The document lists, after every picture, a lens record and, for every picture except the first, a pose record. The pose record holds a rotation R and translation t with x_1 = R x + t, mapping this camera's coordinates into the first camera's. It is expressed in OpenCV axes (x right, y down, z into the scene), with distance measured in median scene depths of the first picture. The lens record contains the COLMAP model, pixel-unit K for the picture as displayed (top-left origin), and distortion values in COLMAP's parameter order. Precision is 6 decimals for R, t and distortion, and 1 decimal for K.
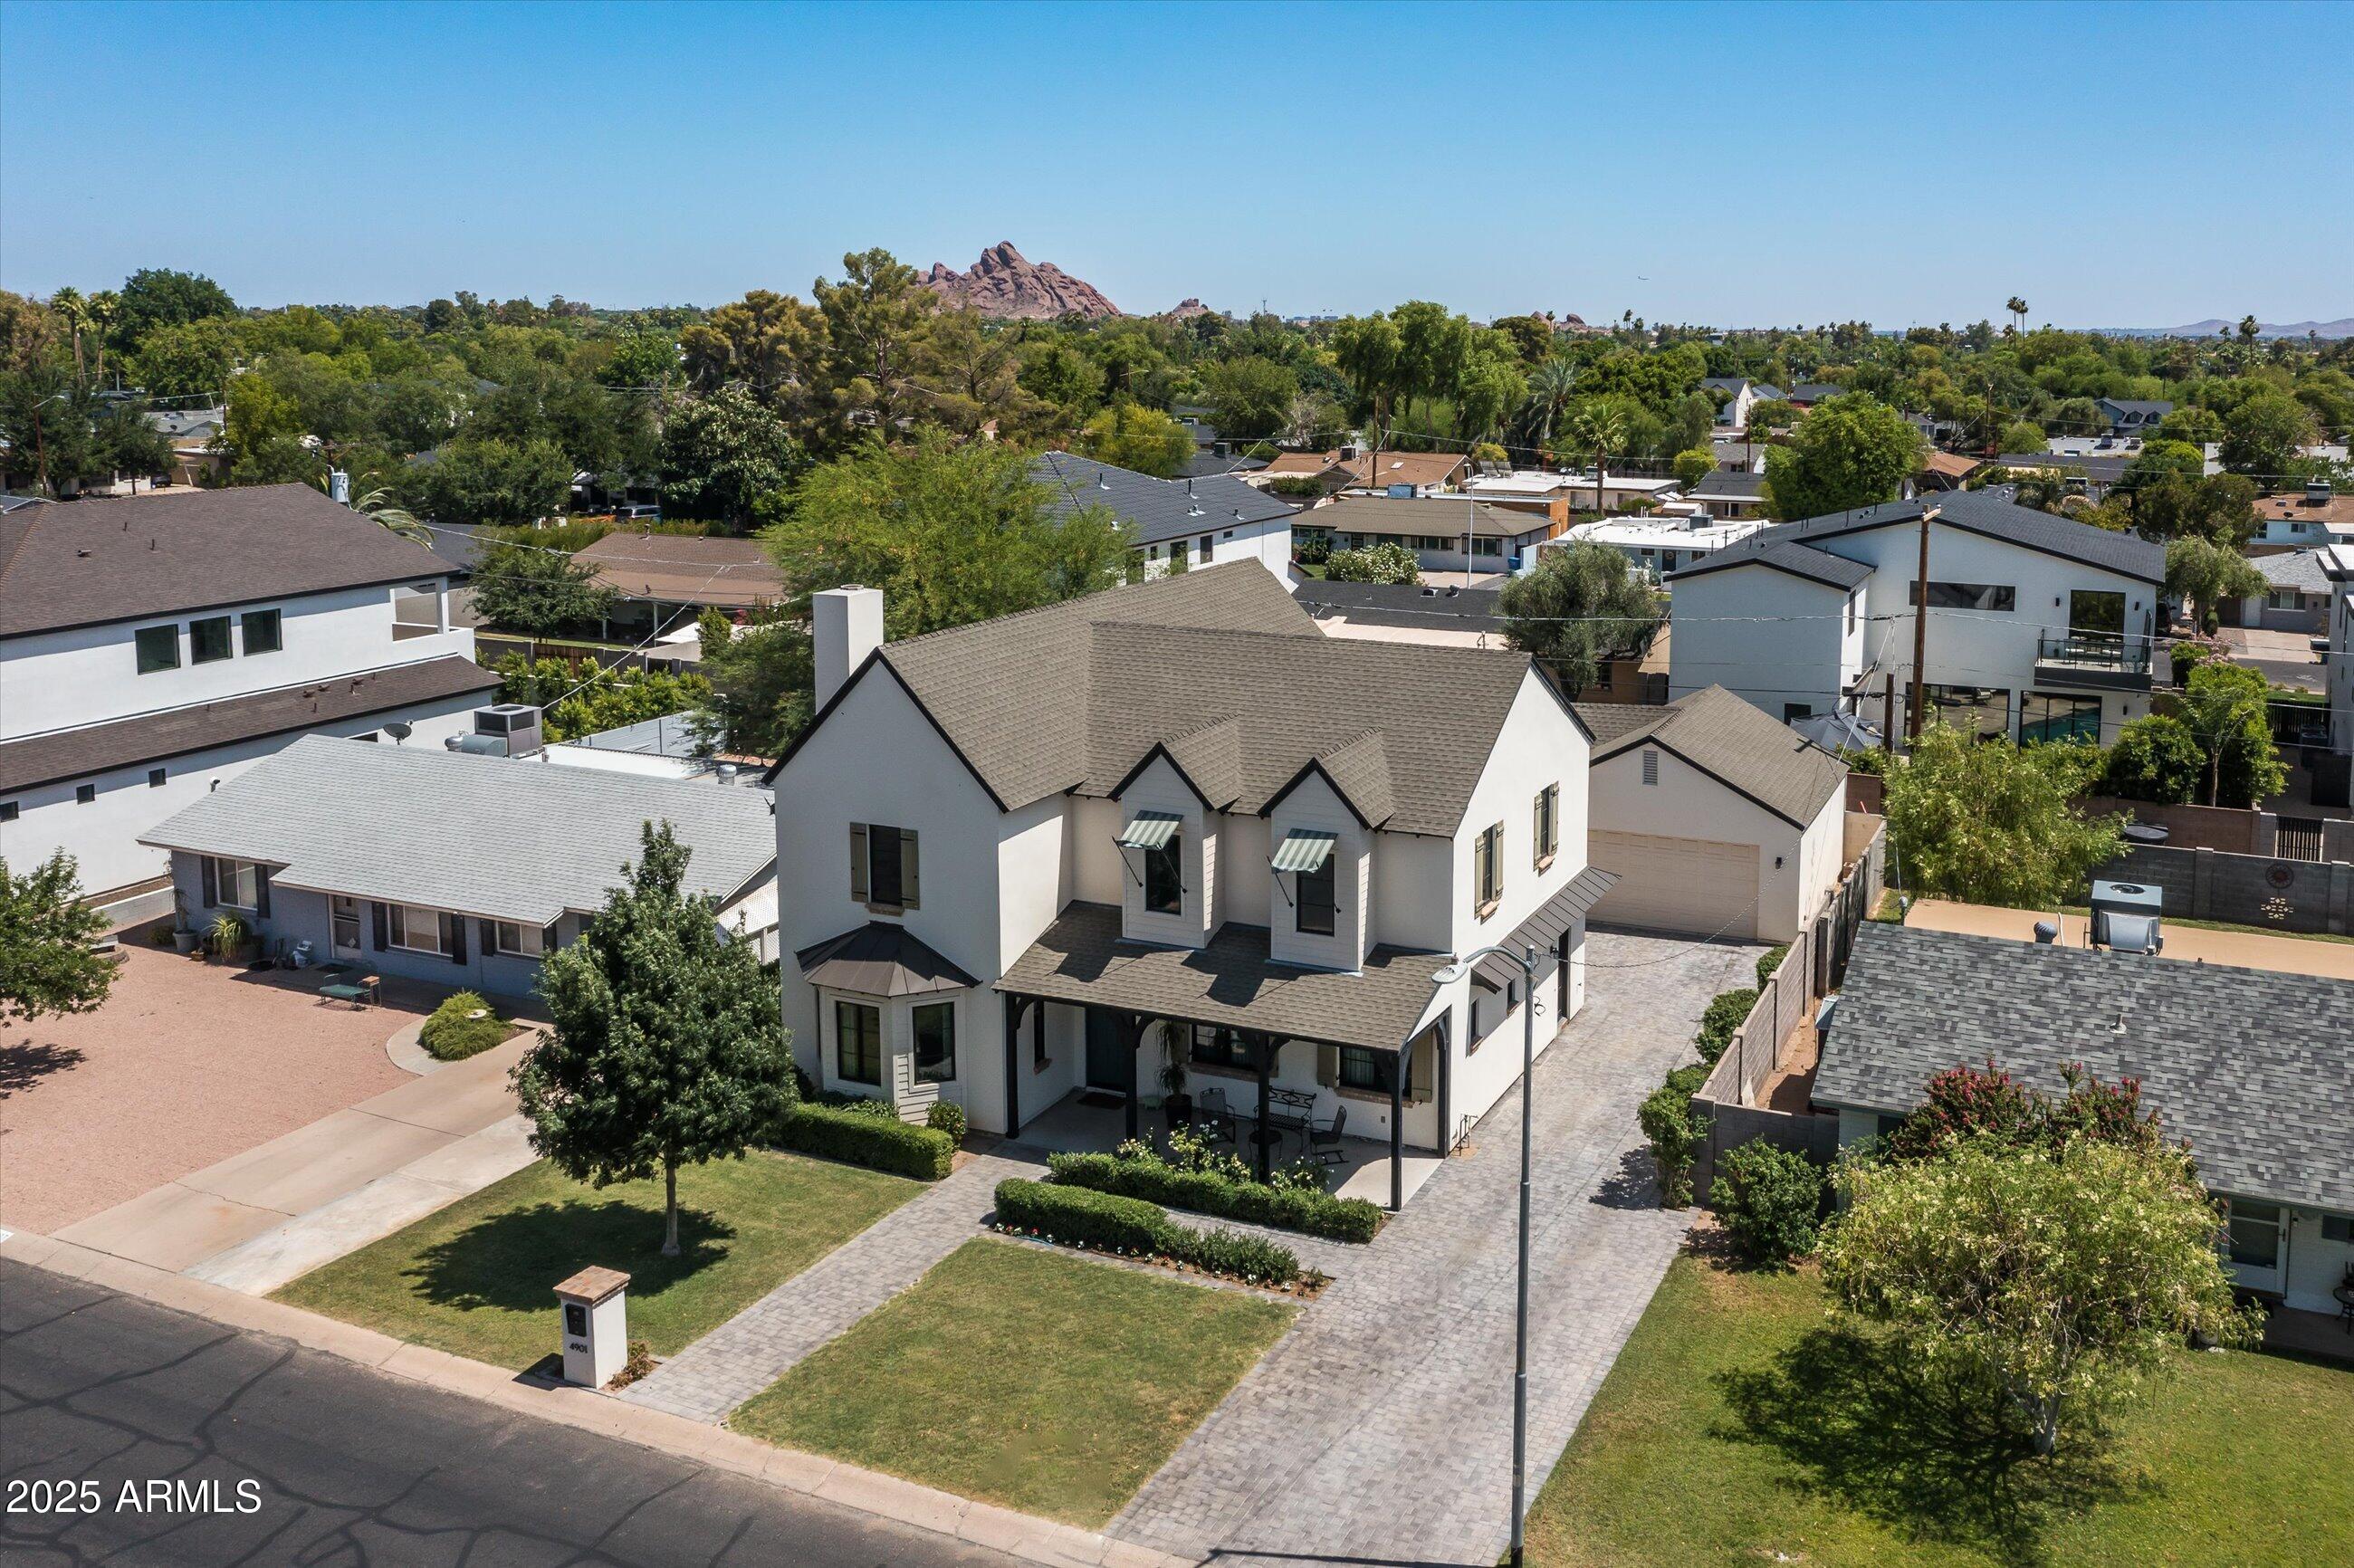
lens RADIAL K [[2095.8, 0, 1176.7], [0, 2095.8, 789.6], [0, 0, 1]] dist [-0.020414, -0.002765]
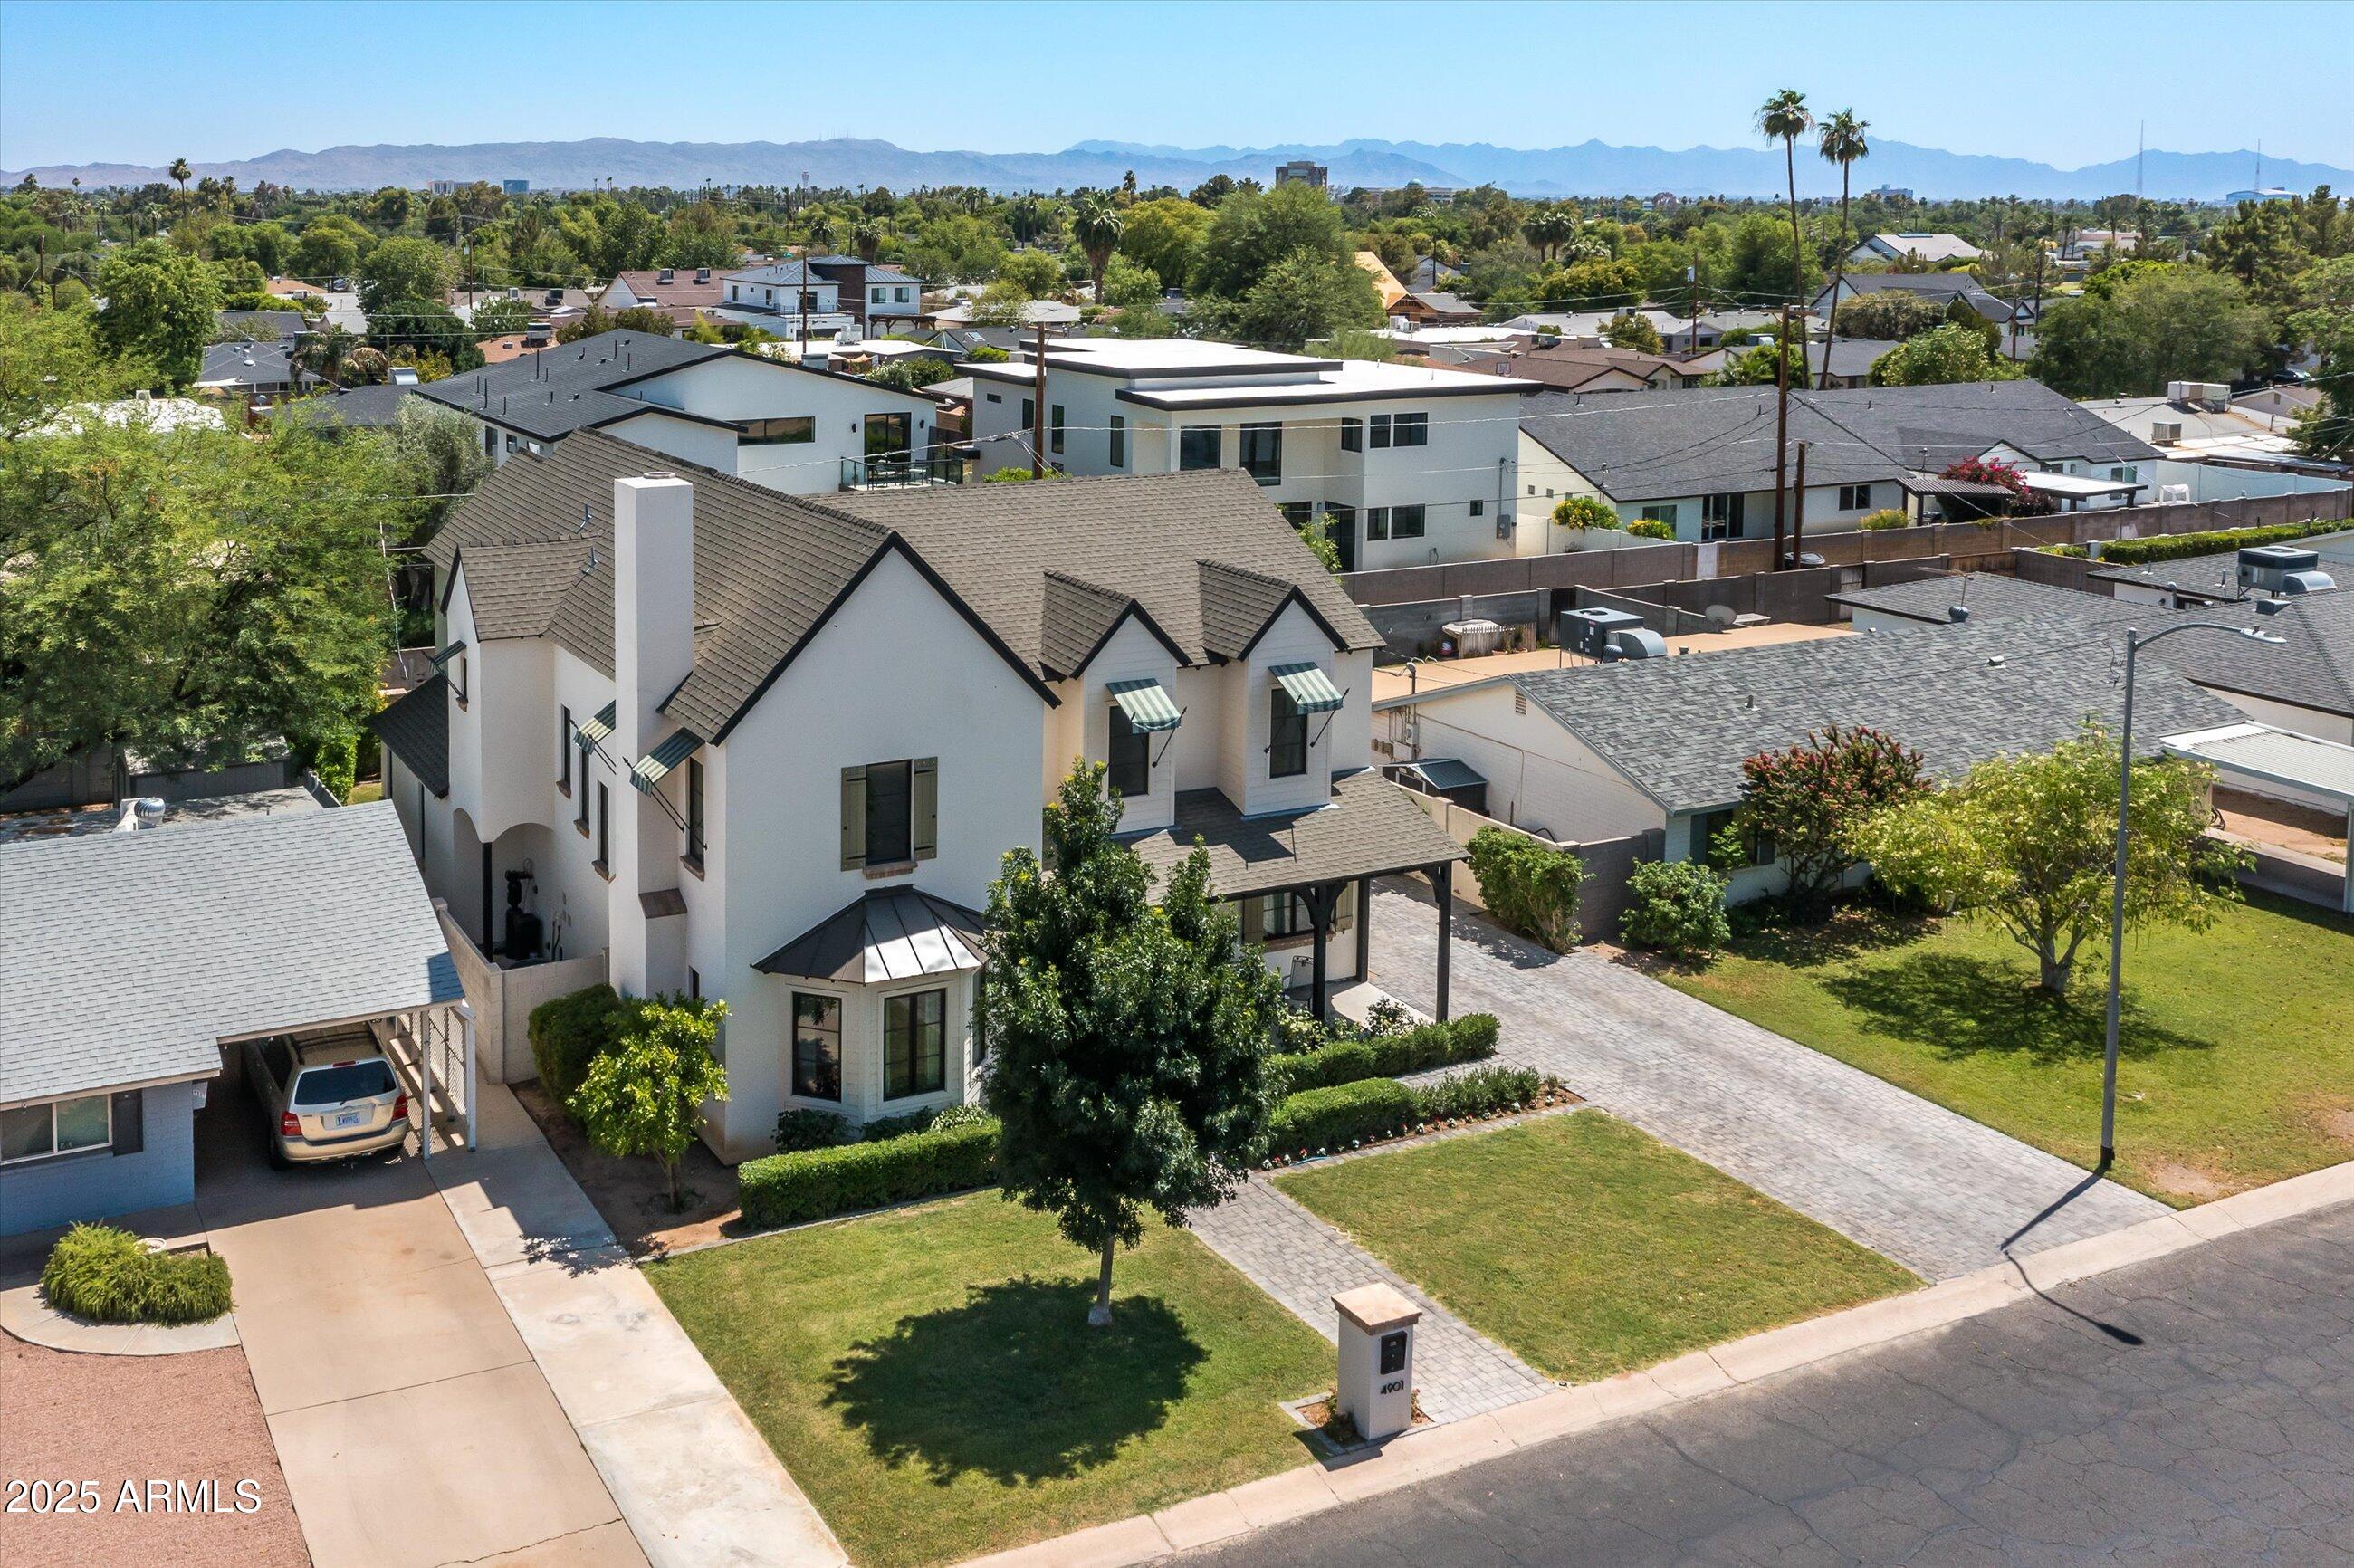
lens RADIAL K [[2383.9, 0, 1176.6], [0, 2383.9, 776.3], [0, 0, 1]] dist [0.002119, 0.000000]
pose [[0.589625, -0.199796, 0.782575, -0.767093], [0.178547, 0.977193, 0.114958, -0.059322], [-0.787695, 0.071944, 0.611850, 0.384275]]
